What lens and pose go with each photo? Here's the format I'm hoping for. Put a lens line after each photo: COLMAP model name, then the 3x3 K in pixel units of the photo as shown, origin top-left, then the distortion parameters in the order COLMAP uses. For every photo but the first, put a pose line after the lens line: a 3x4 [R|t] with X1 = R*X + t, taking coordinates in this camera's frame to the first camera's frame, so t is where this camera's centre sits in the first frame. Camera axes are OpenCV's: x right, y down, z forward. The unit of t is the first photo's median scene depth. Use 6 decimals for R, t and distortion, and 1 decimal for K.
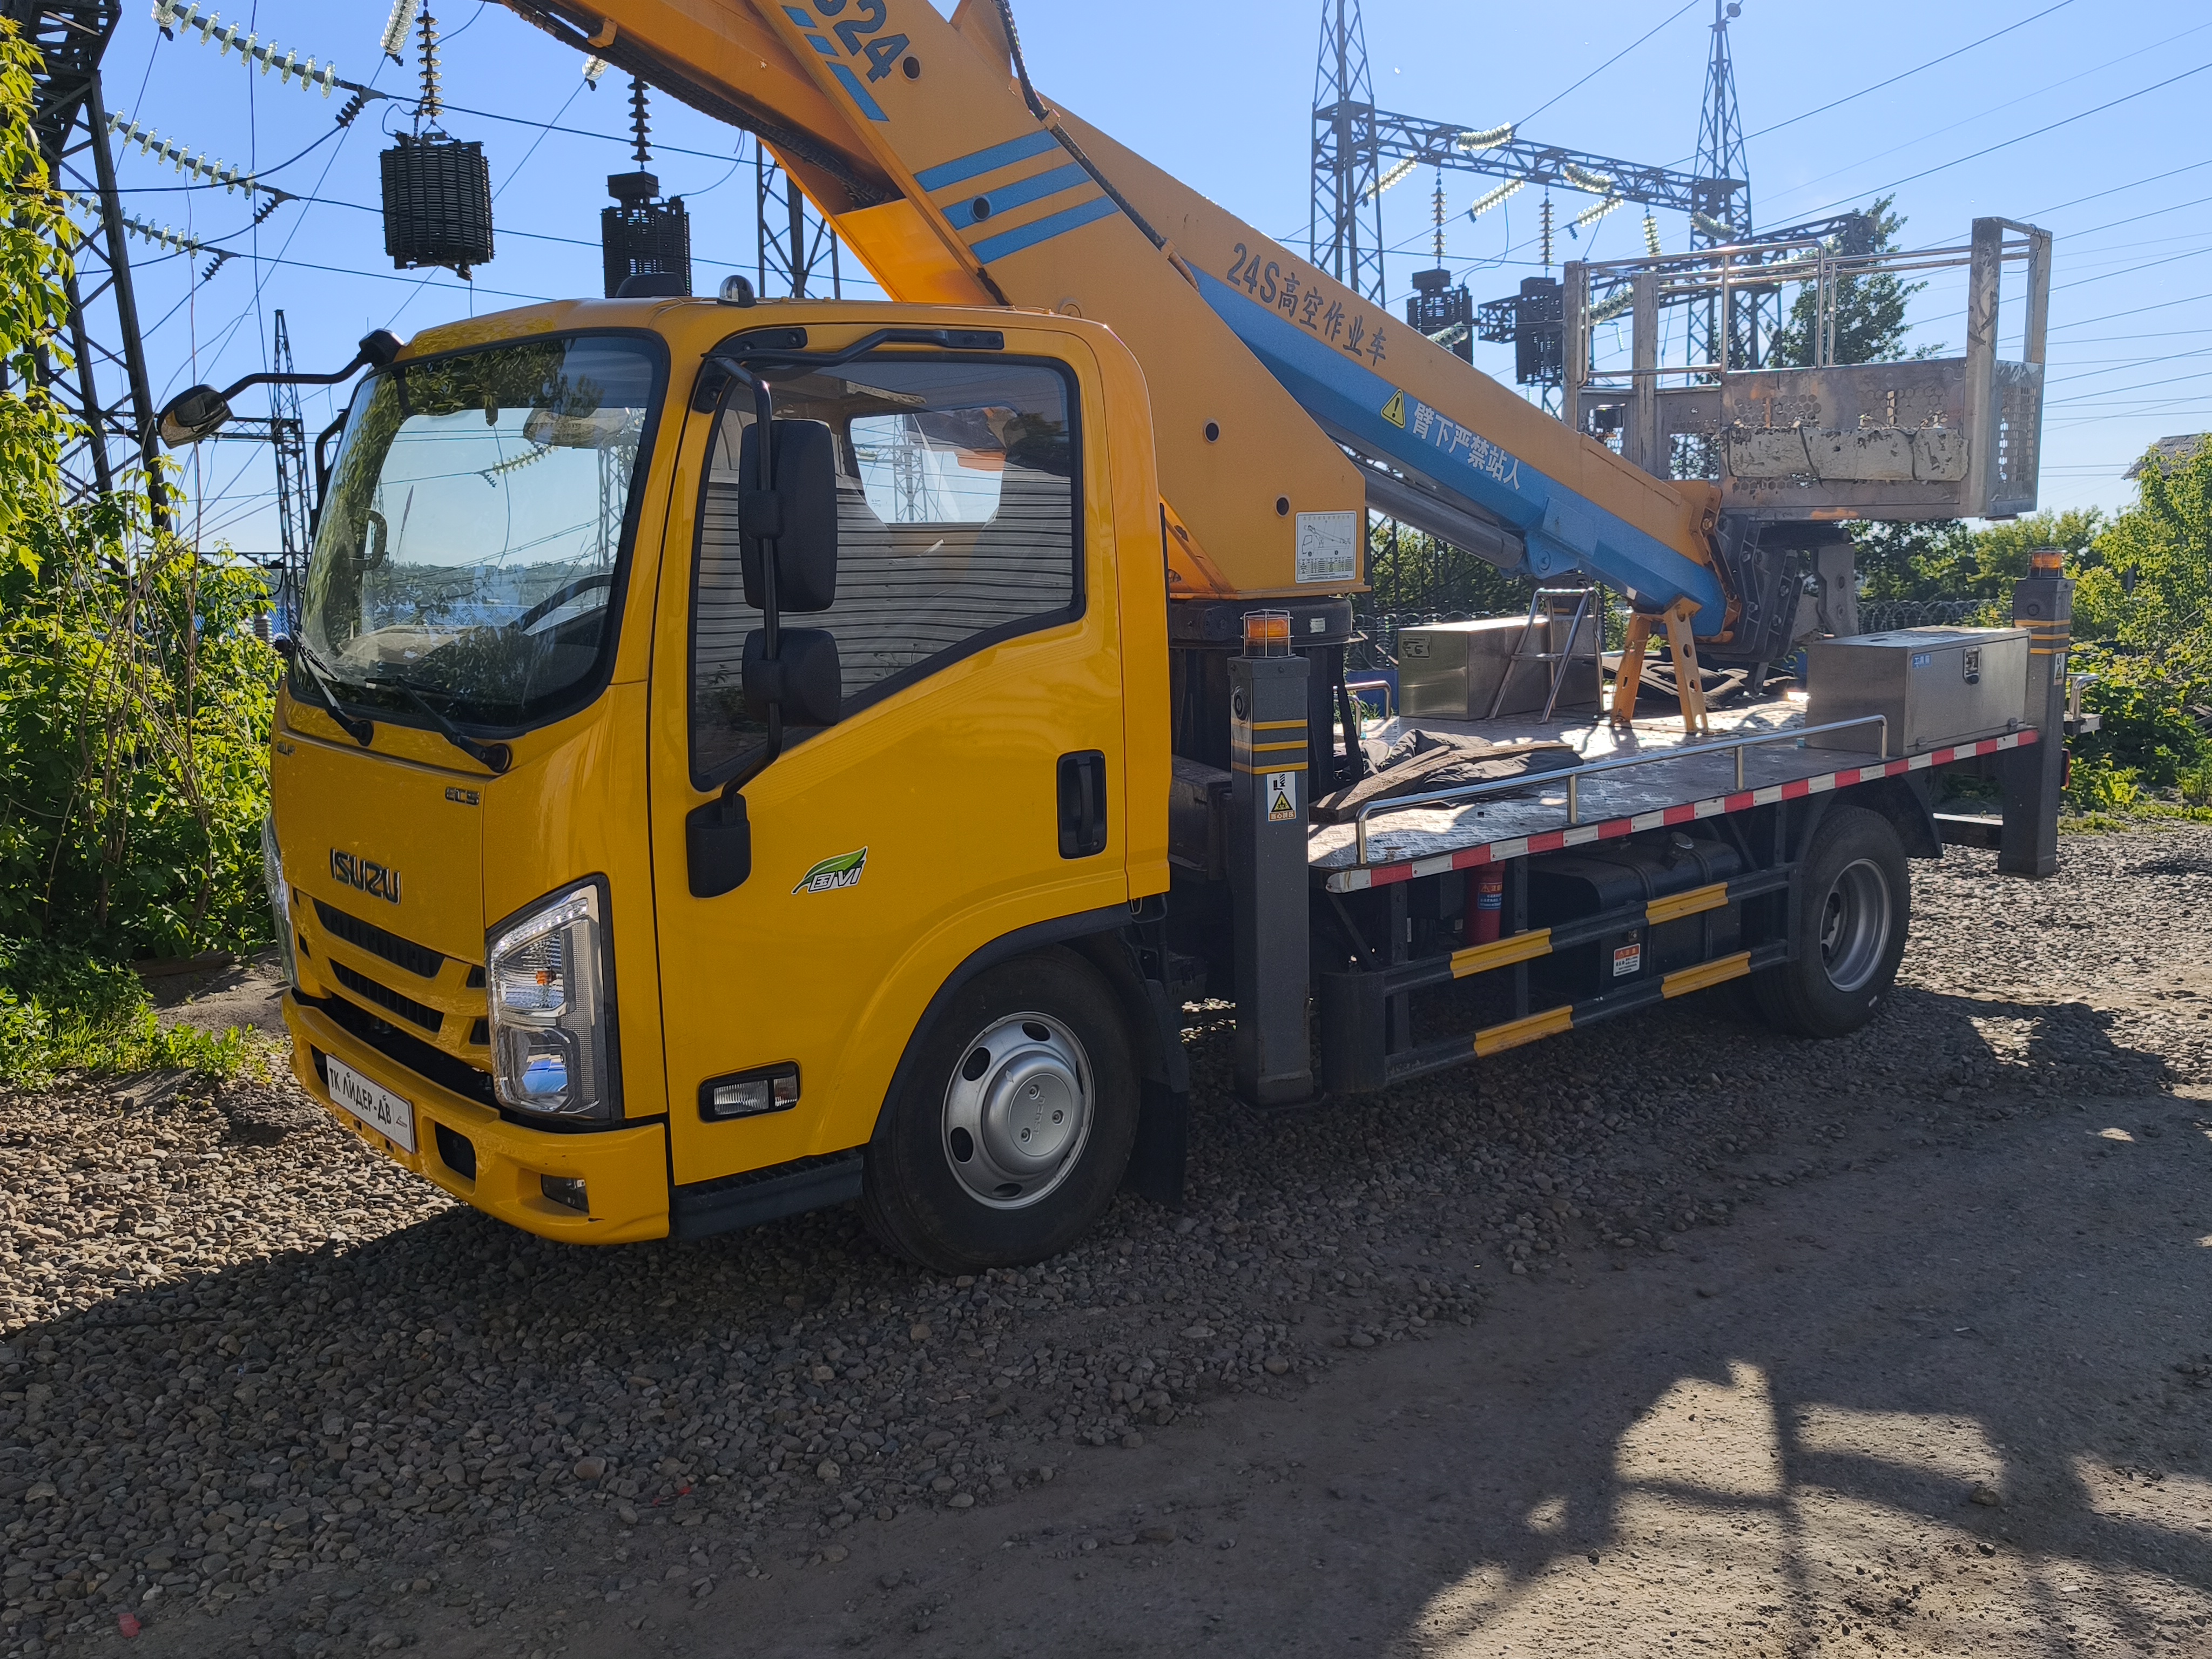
lens RADIAL K [[1897.7, 0, 1106.0], [0, 1897.7, 829.5], [0, 0, 1]] dist [0.033071, -0.063937]
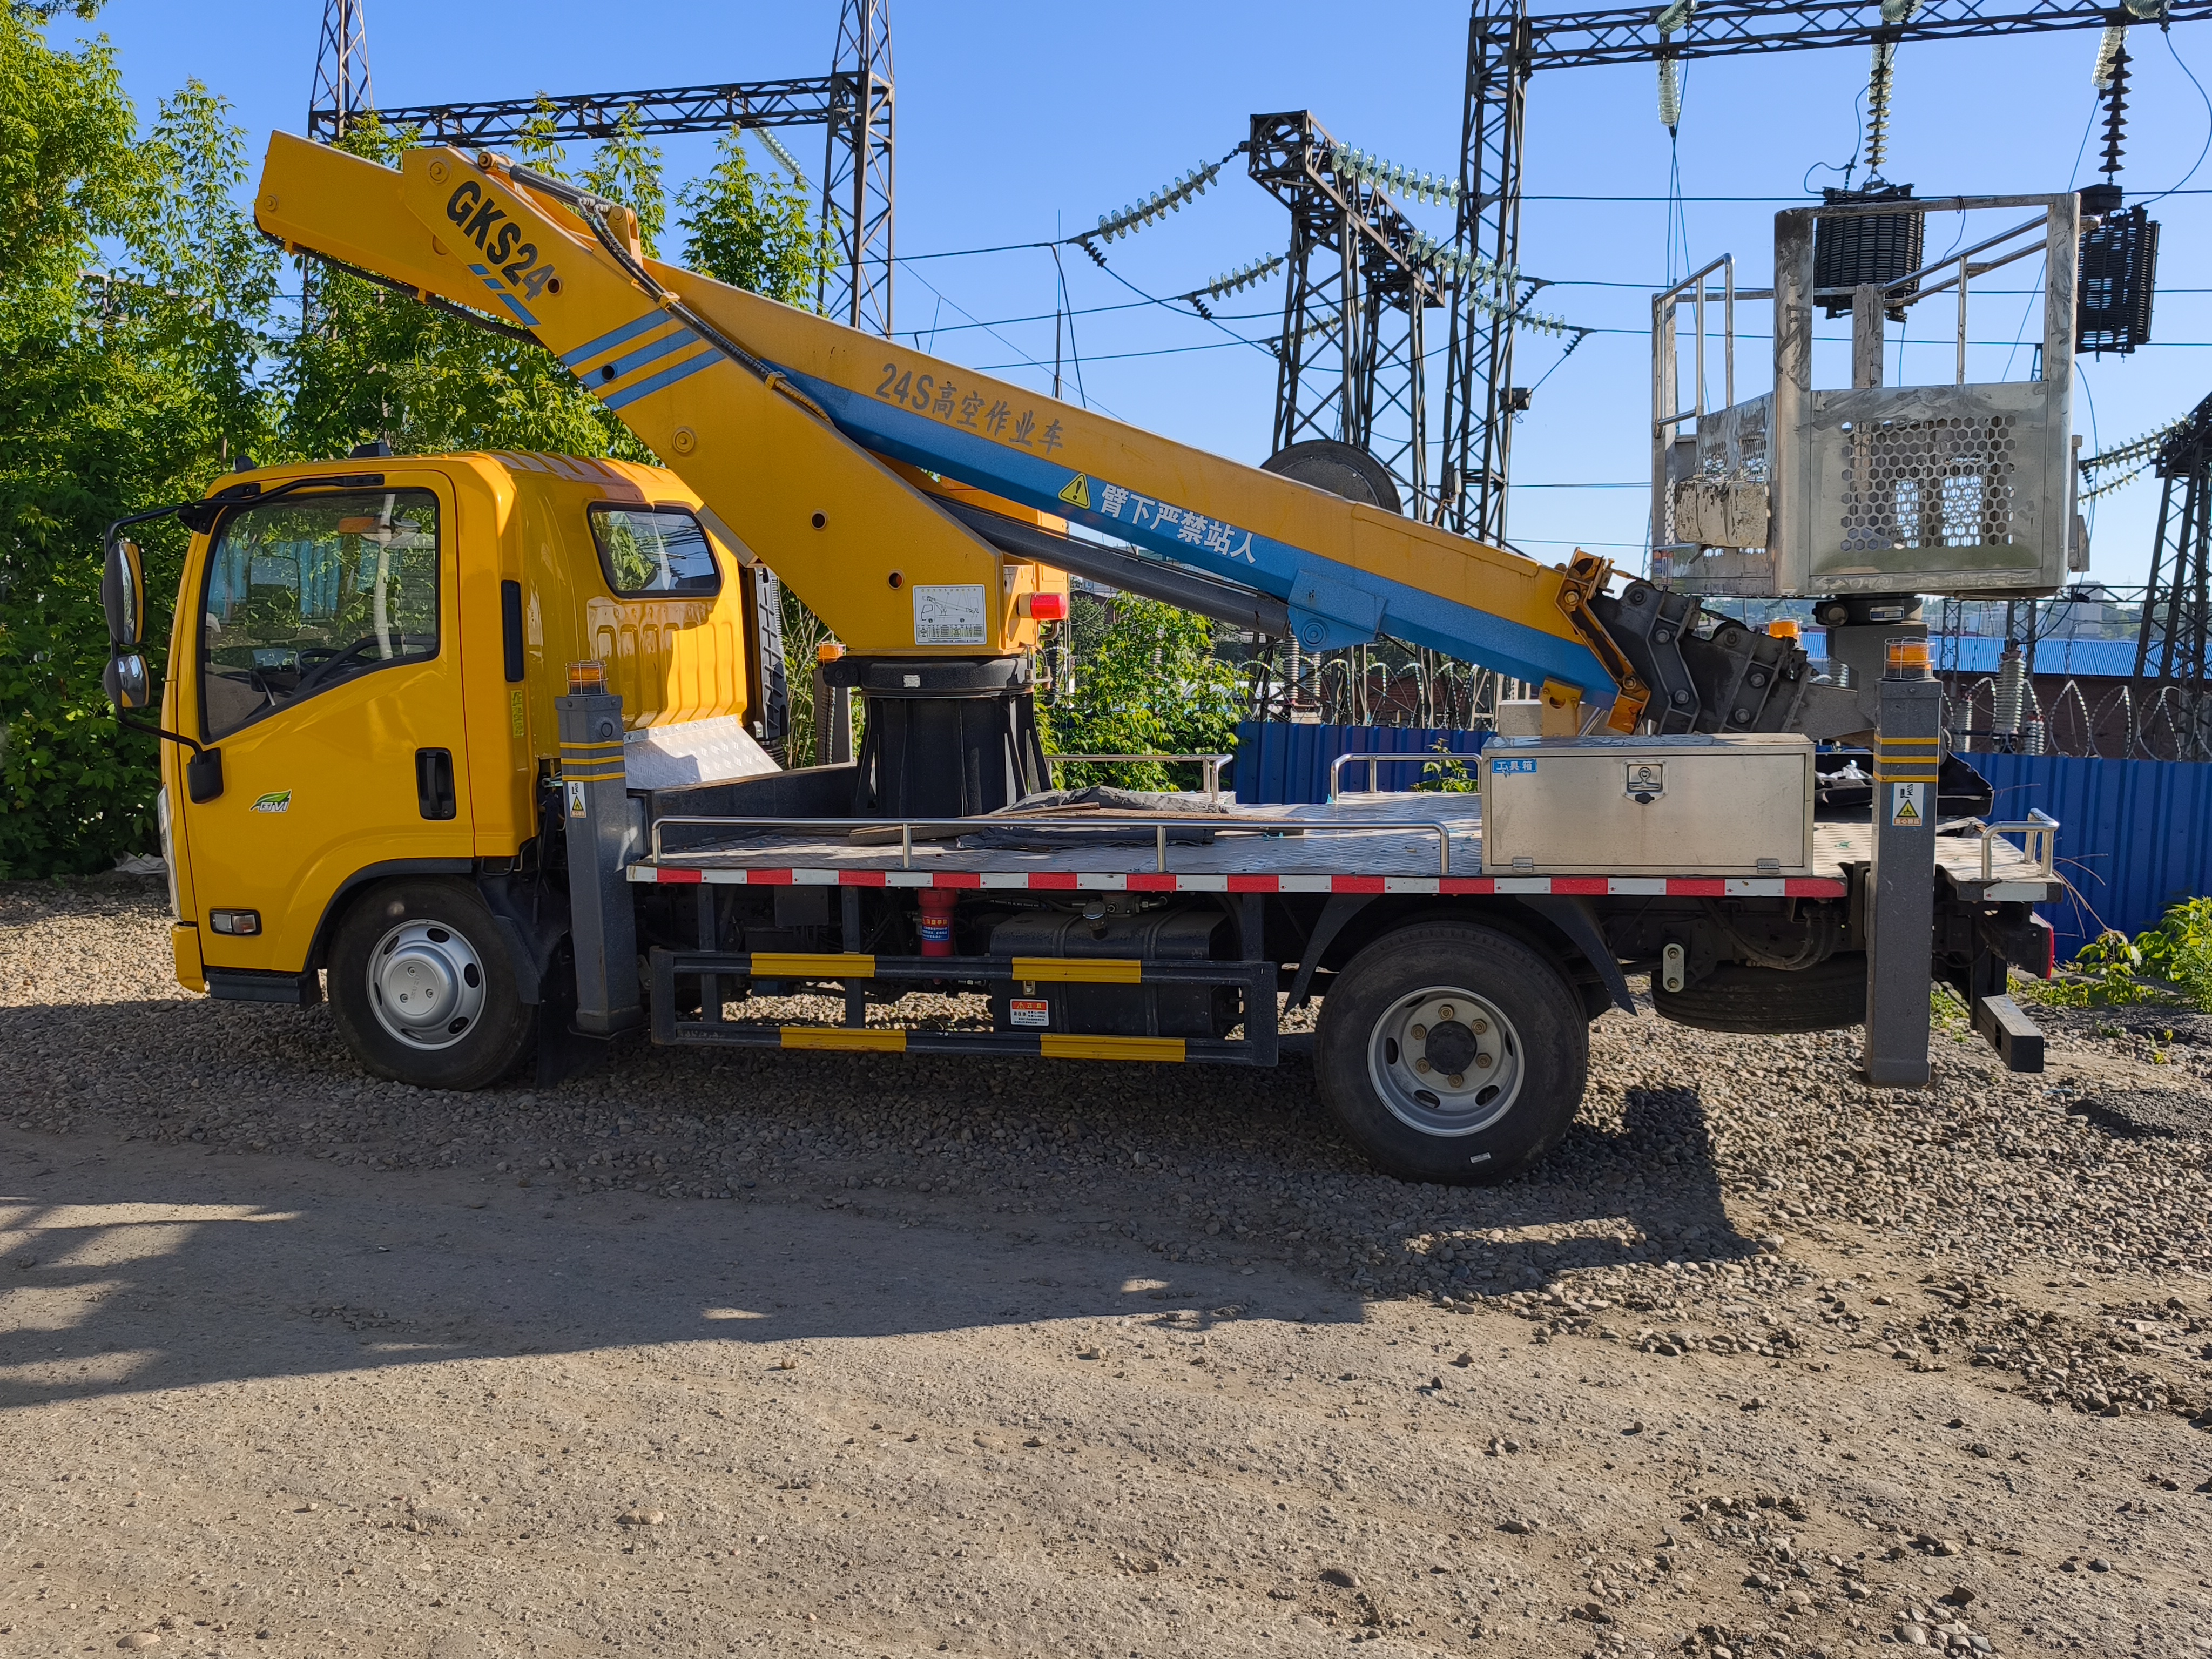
lens RADIAL K [[1959.0, 0, 1106.0], [0, 1959.0, 829.5], [0, 0, 1]] dist [-0.005406, 0.003046]
pose [[0.589392, 0.113018, -0.799902, 1.116802], [-0.130906, 0.990441, 0.043483, -0.082883], [0.797170, 0.079084, 0.598553, 0.369310]]
